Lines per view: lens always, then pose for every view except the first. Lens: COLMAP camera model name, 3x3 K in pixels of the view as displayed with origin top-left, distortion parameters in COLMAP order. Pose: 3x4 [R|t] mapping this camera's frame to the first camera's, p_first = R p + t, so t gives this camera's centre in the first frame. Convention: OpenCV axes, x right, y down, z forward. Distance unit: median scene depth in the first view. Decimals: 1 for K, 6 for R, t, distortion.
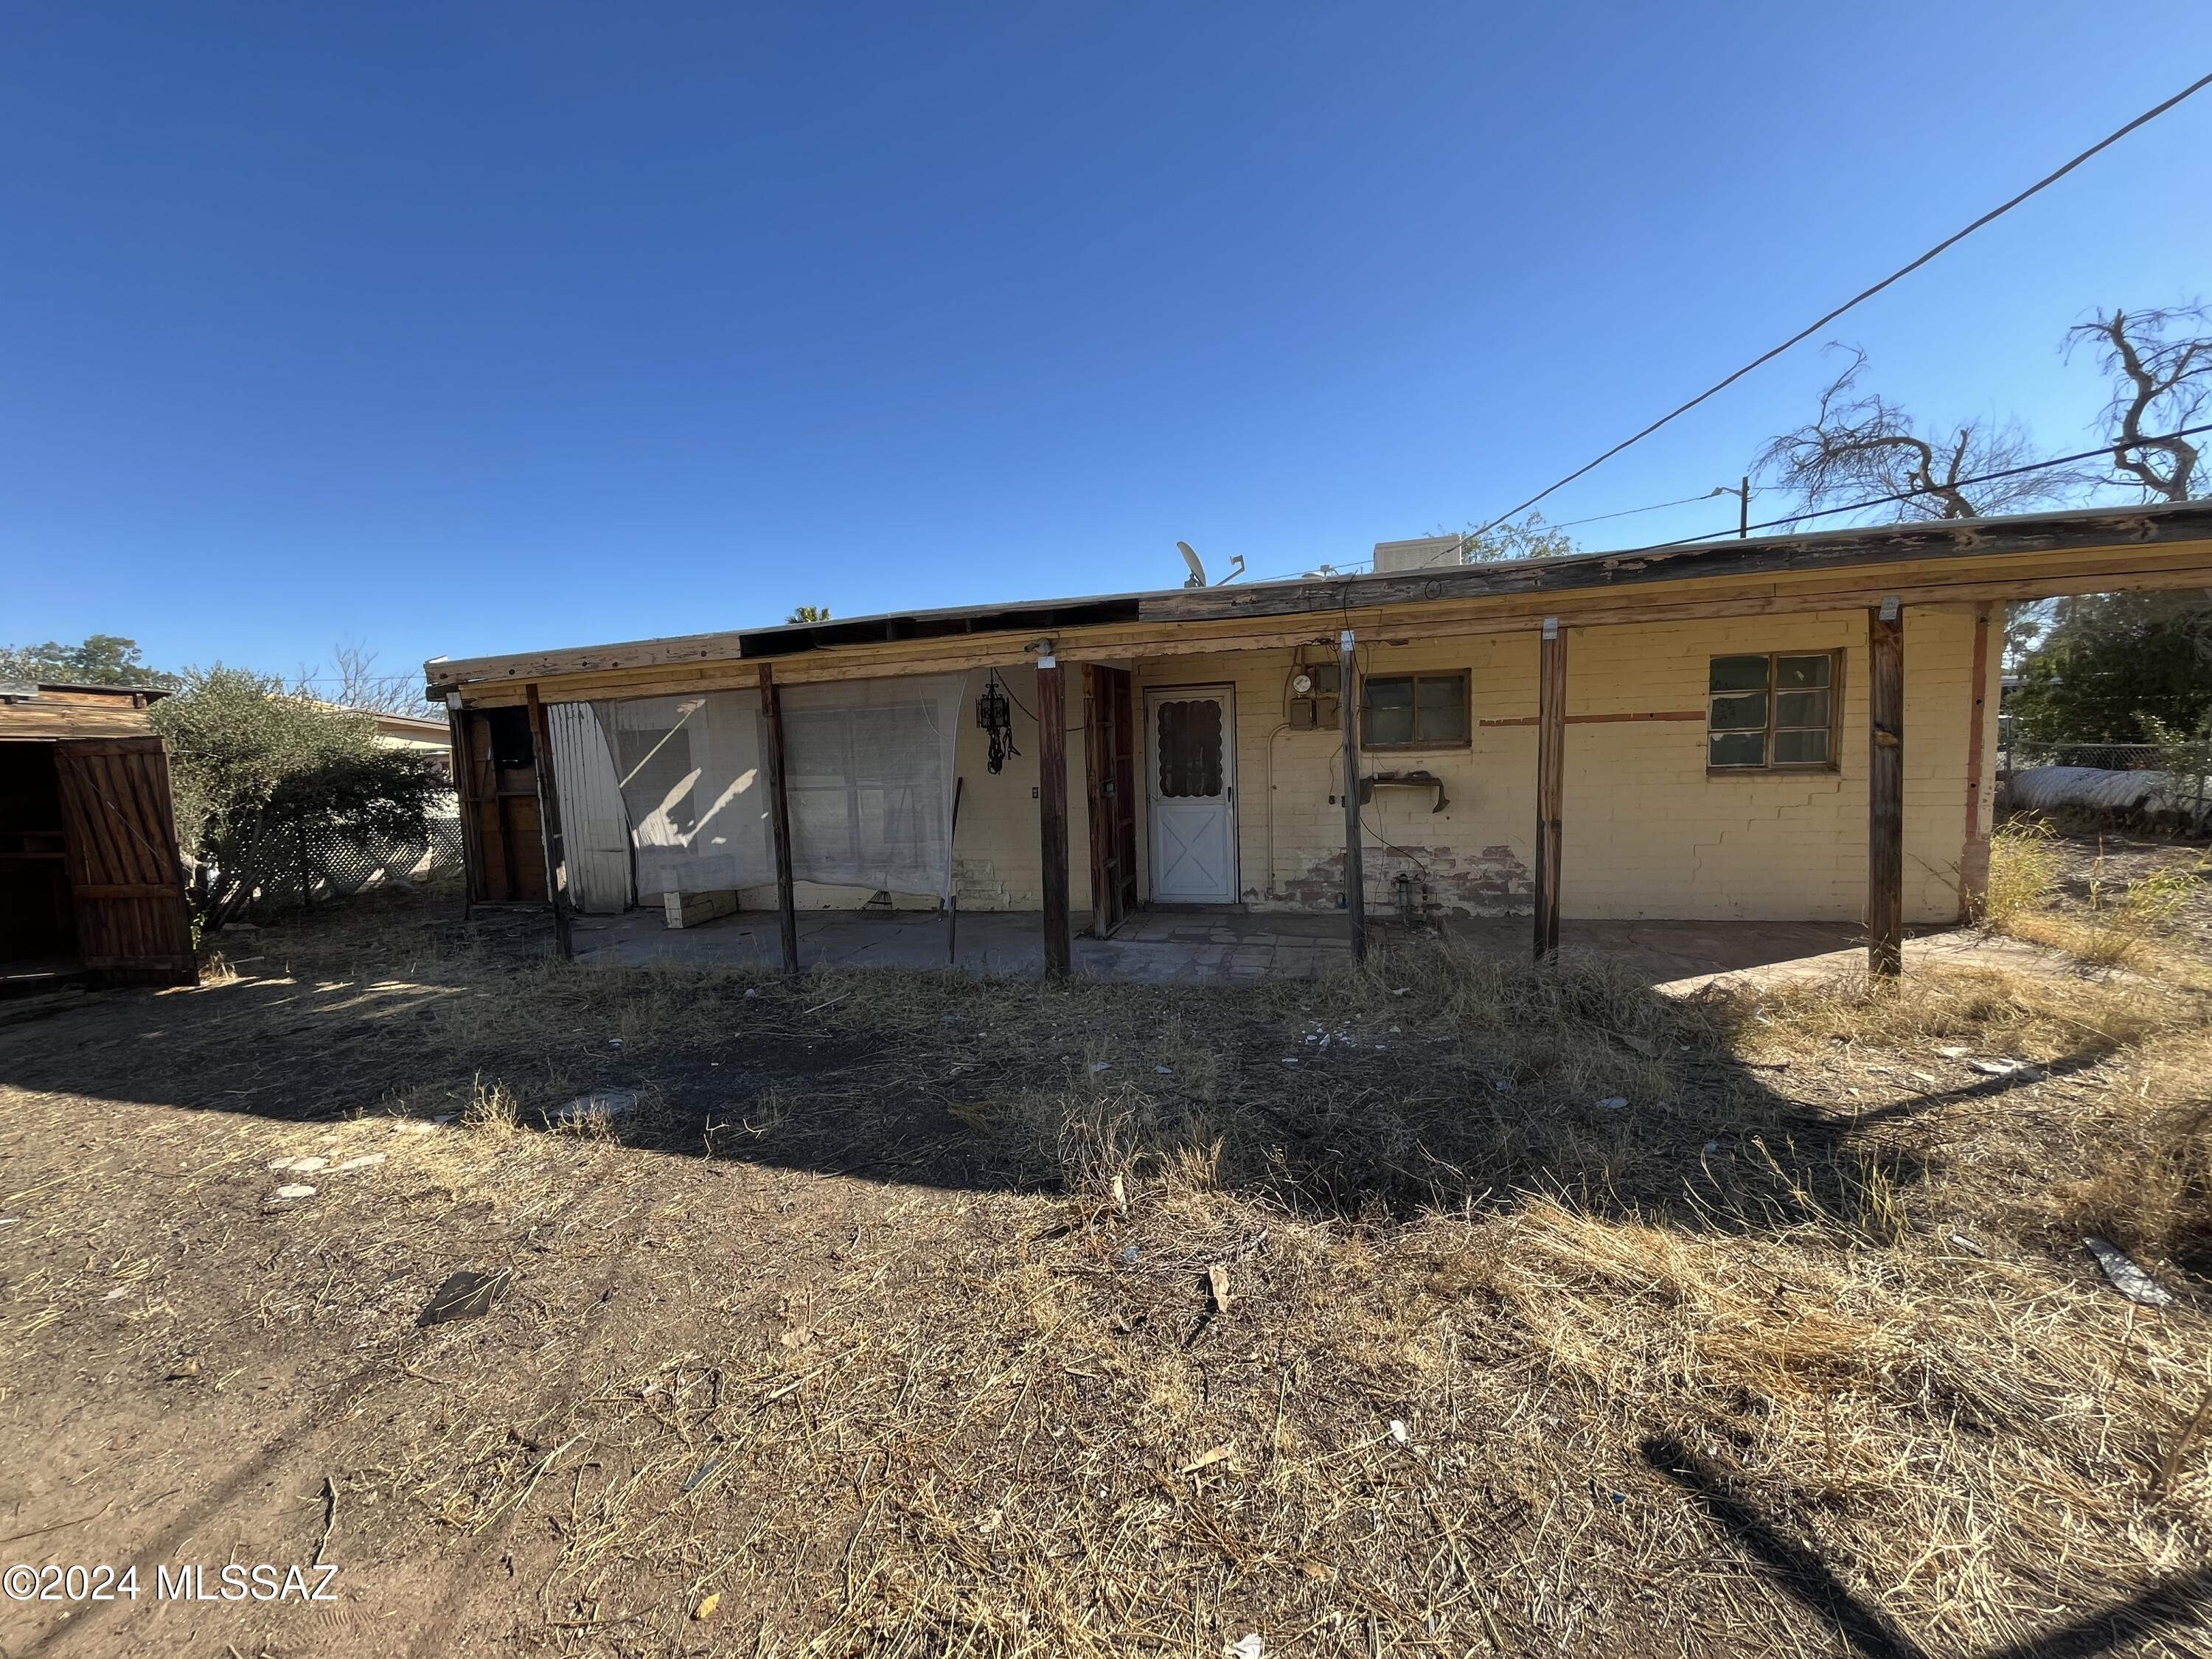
lens RADIAL K [[893.2, 0, 1100.3], [0, 893.2, 829.9], [0, 0, 1]] dist [-0.004596, 0.000116]
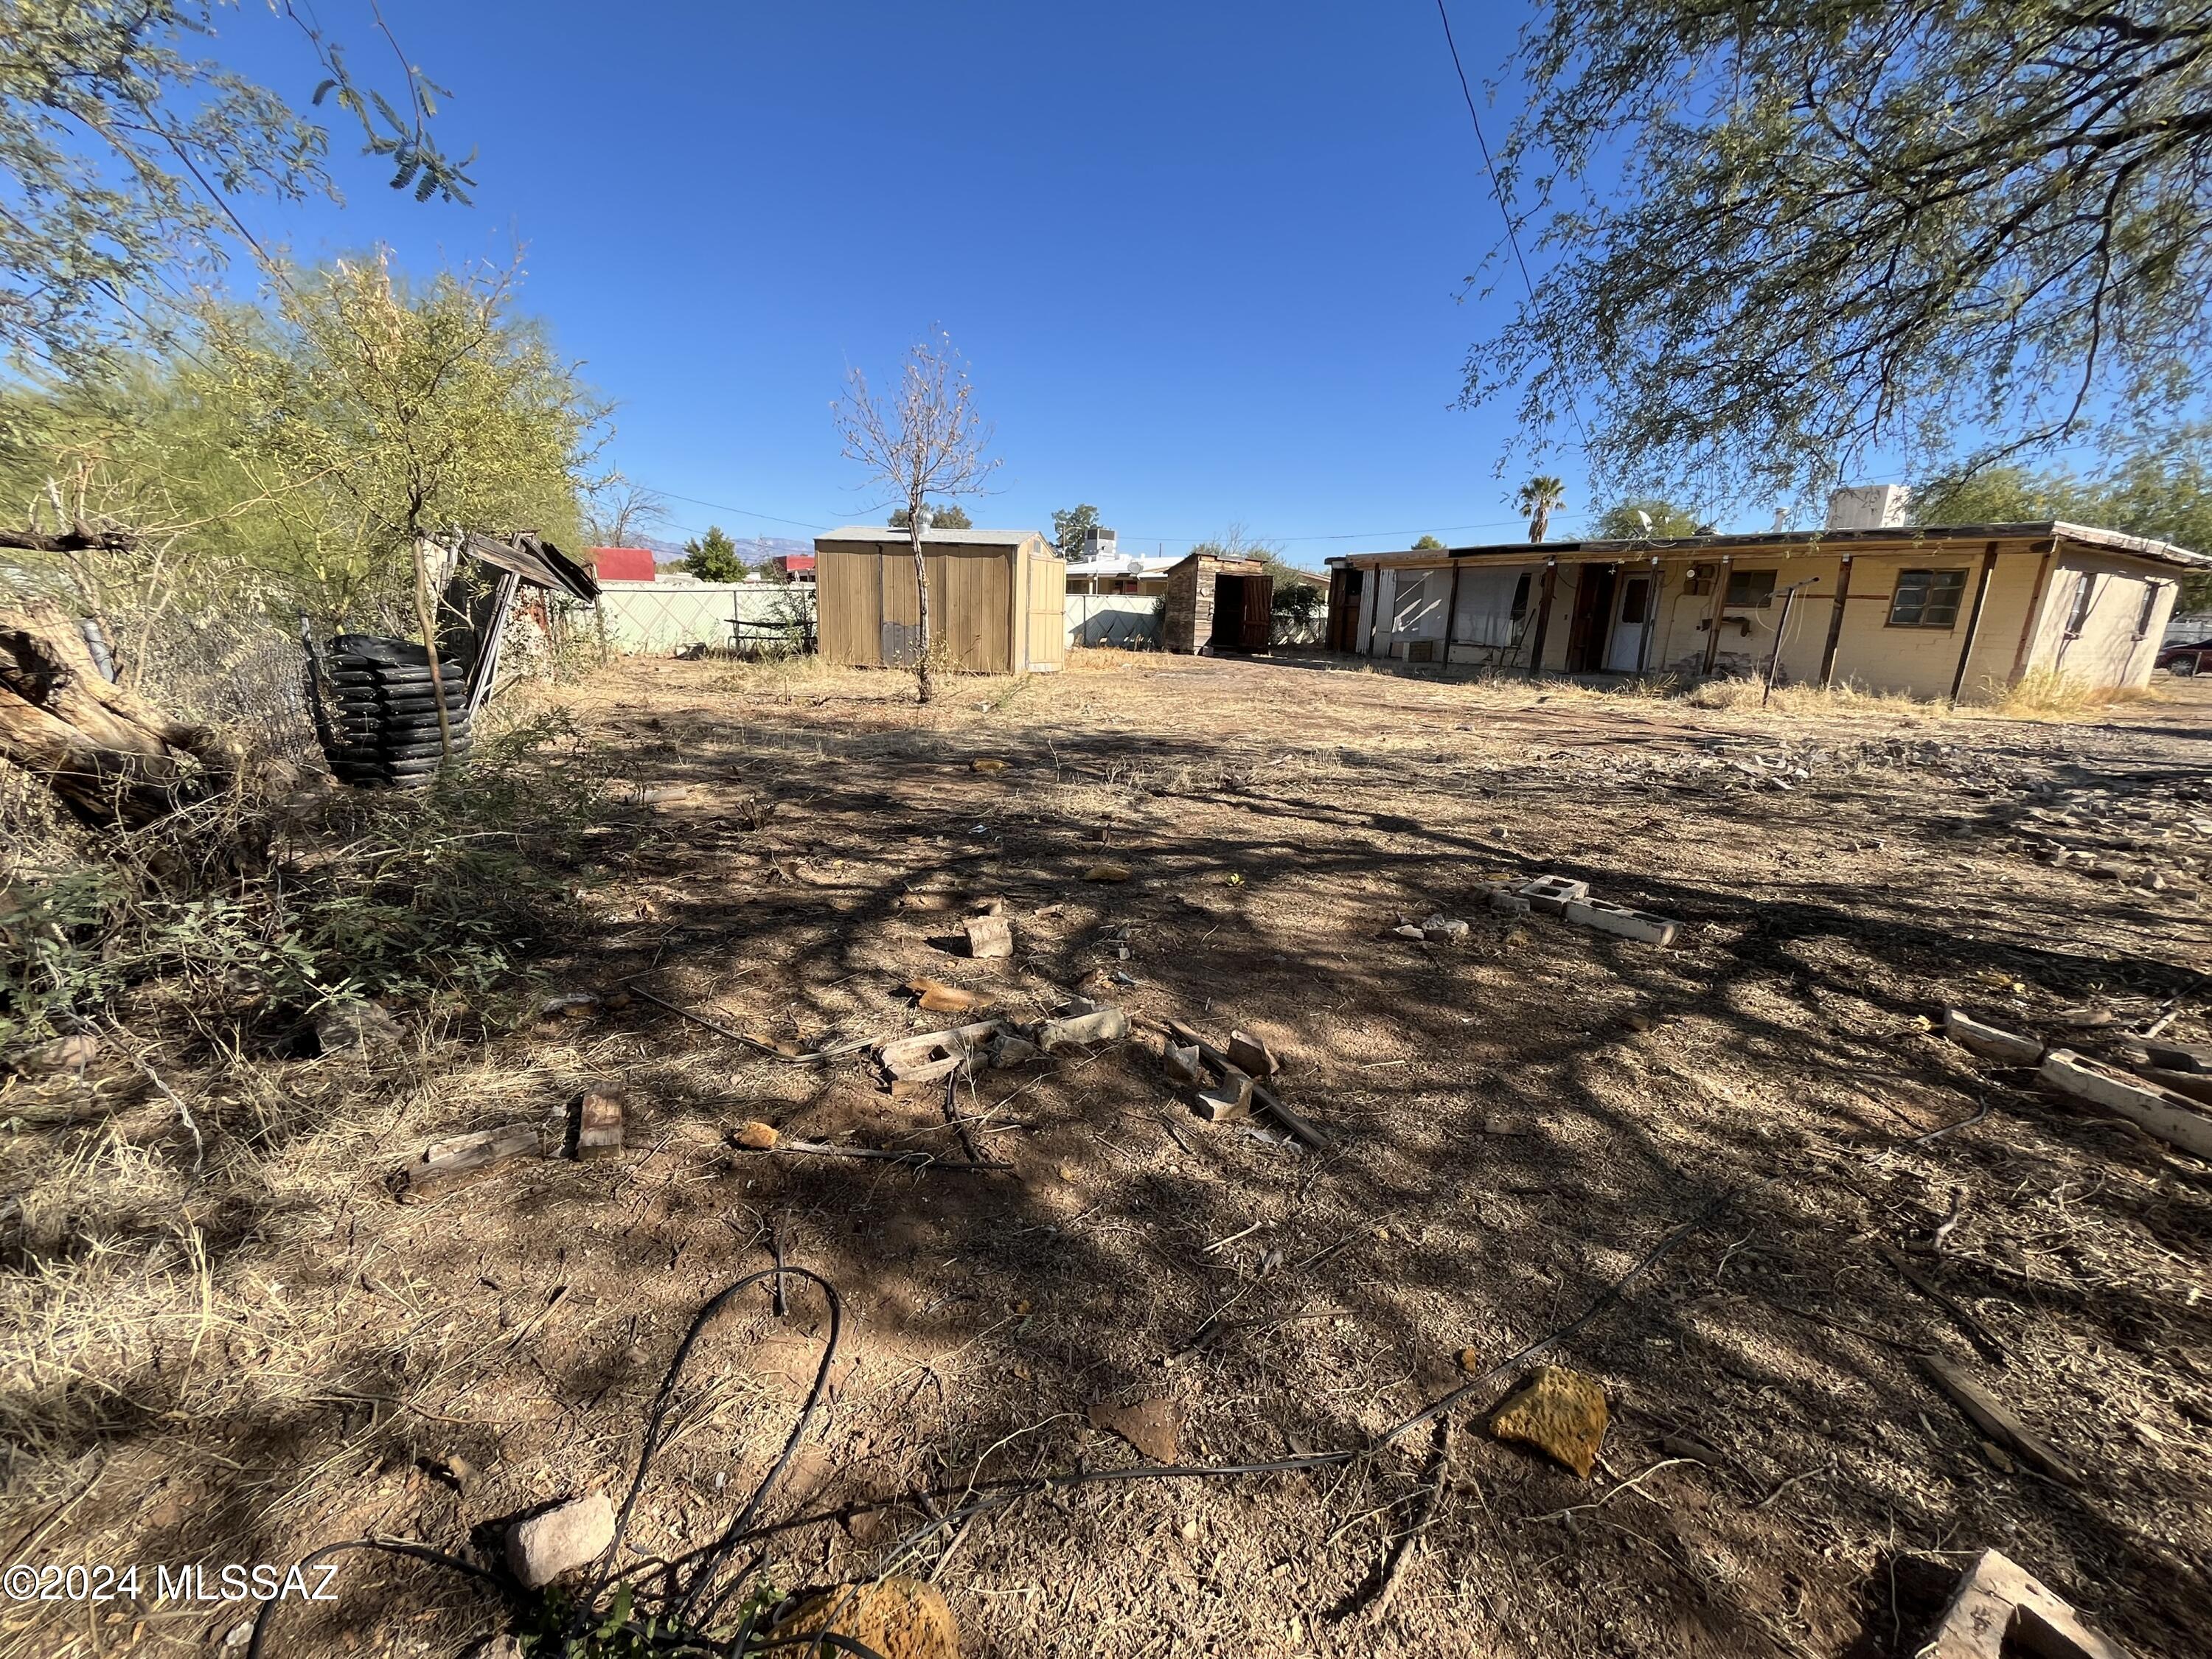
lens RADIAL K [[893.2, 0, 1101.2], [0, 893.2, 823.1], [0, 0, 1]] dist [-0.004596, 0.000116]
pose [[0.717492, 0.224514, -0.659393, 0.754967], [-0.126067, 0.972854, 0.194068, 0.194949], [0.685064, -0.056114, 0.726319, -1.638259]]
